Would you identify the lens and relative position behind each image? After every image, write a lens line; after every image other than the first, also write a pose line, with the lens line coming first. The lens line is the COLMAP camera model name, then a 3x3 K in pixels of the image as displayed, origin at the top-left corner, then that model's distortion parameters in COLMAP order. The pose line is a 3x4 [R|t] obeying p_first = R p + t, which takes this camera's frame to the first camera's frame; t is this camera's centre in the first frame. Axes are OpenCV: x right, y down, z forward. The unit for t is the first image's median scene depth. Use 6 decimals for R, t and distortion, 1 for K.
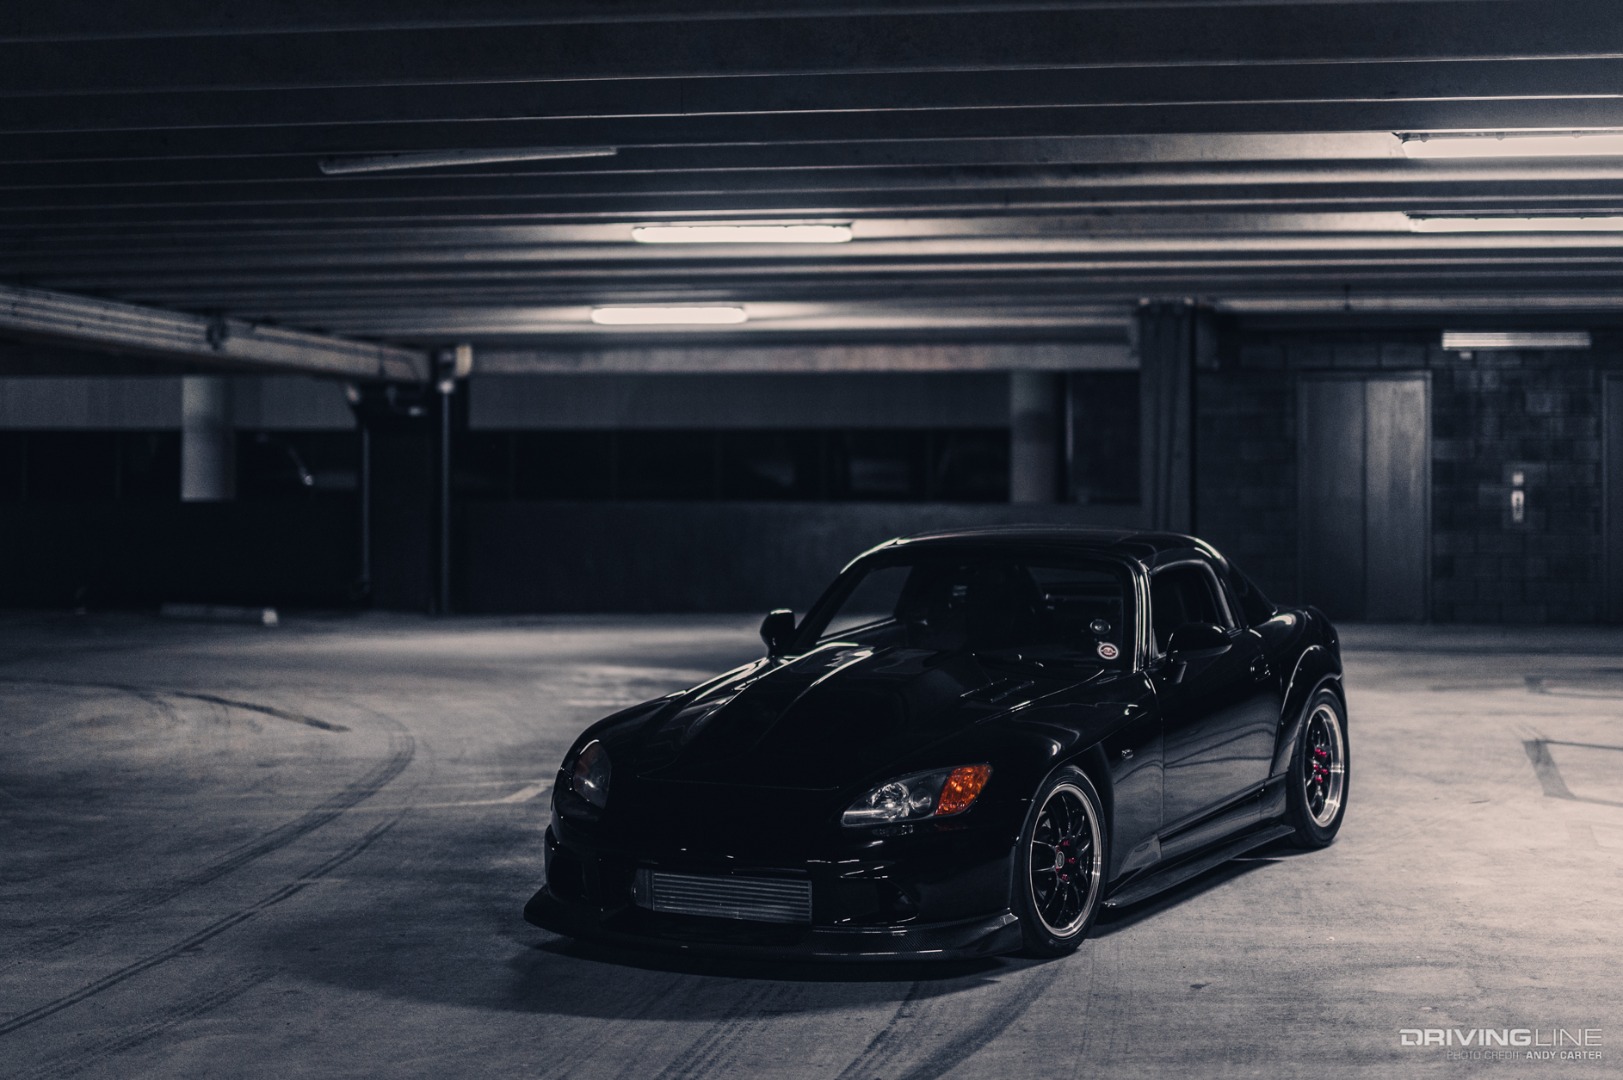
lens RADIAL K [[2448.0, 0, 814.8], [0, 2448.0, 497.5], [0, 0, 1]] dist [-0.031847, -0.038813]
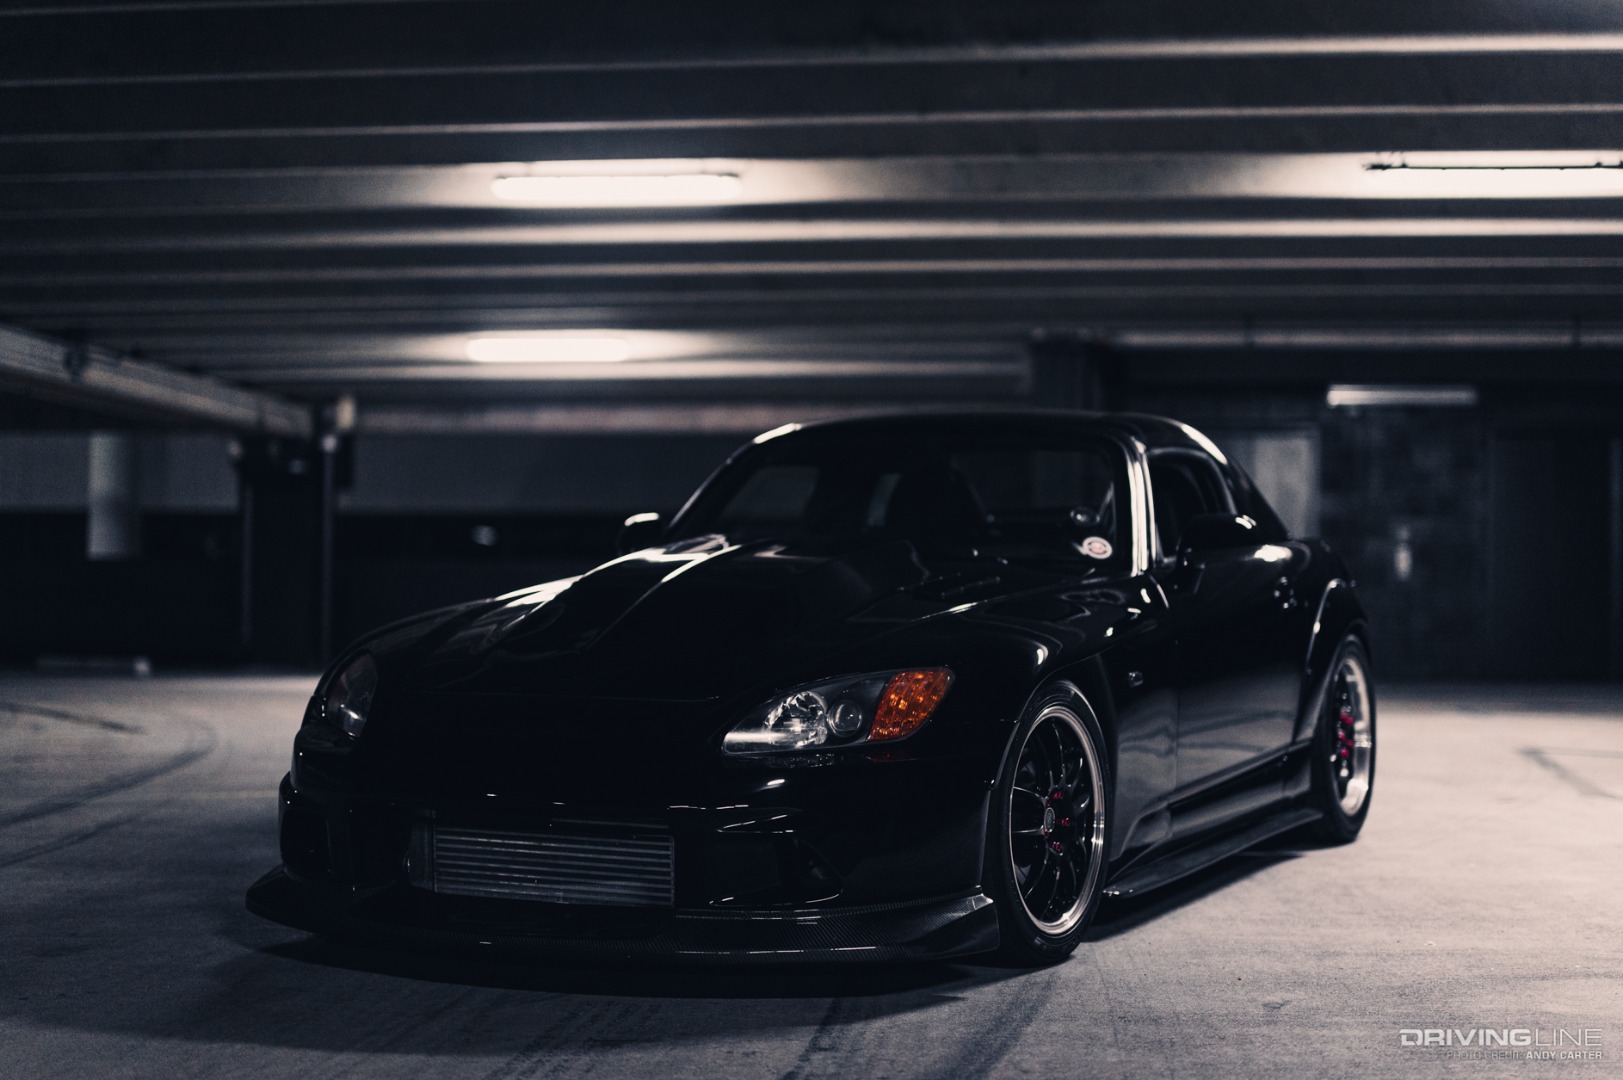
lens RADIAL K [[2439.2, 0, 811.5], [0, 2439.2, 540.0], [0, 0, 1]] dist [-0.043835, -0.005146]
pose [[0.998847, 0.010840, 0.046775, 0.003485], [-0.010507, 0.999918, -0.007374, 0.077135], [-0.046851, 0.006874, 0.998878, 0.337168]]
